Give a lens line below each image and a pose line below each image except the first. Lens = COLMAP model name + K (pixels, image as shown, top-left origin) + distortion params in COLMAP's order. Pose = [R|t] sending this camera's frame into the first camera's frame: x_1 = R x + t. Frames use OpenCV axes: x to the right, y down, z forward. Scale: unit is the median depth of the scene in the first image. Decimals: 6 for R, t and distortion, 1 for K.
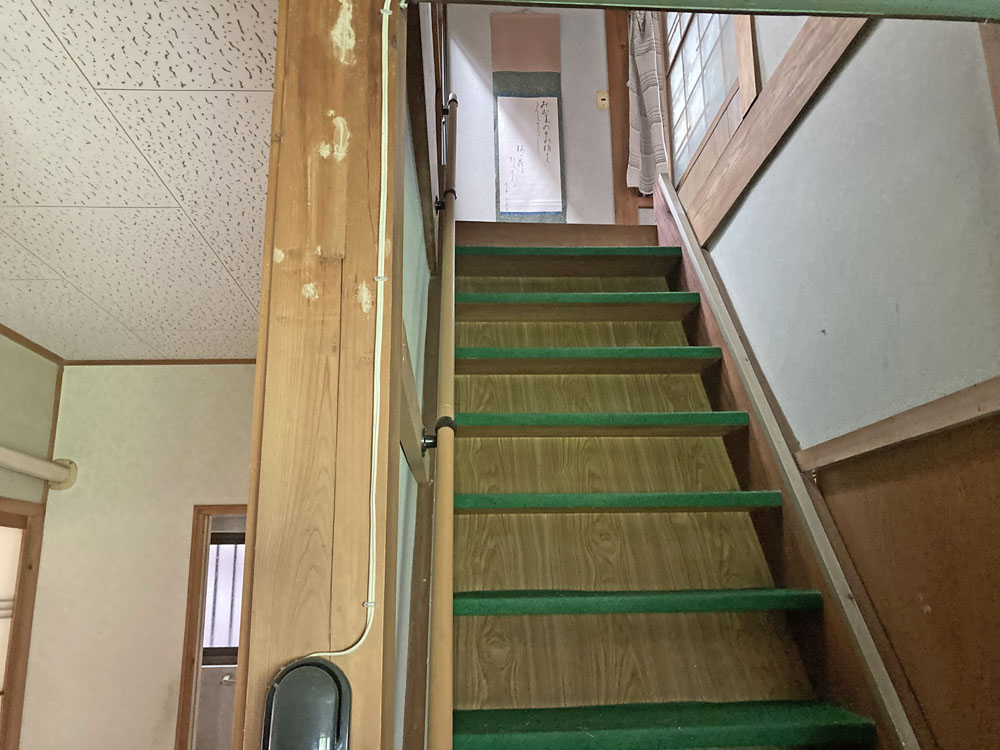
lens RADIAL K [[823.6, 0, 501.1], [0, 823.6, 374.0], [0, 0, 1]] dist [0.012657, 0.001005]
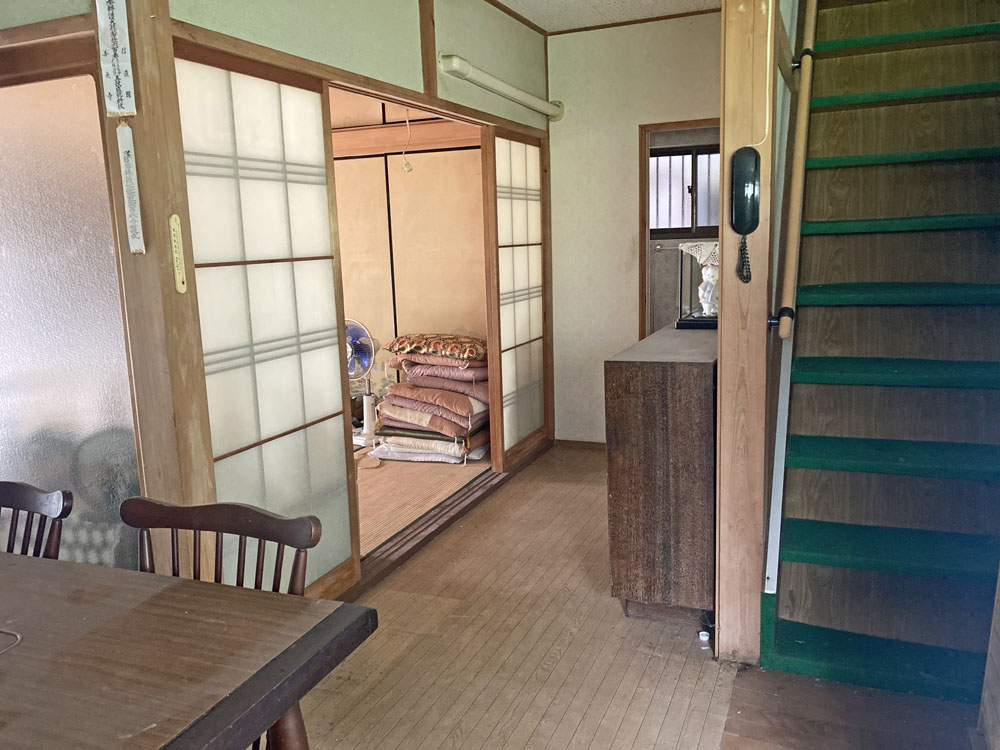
lens RADIAL K [[823.6, 0, 501.1], [0, 823.6, 374.0], [0, 0, 1]] dist [0.012657, 0.001005]
pose [[0.903025, 0.054266, -0.426147, 0.100372], [0.128257, 0.912690, 0.388004, -0.062938], [0.409996, -0.405034, 0.817222, -0.750020]]
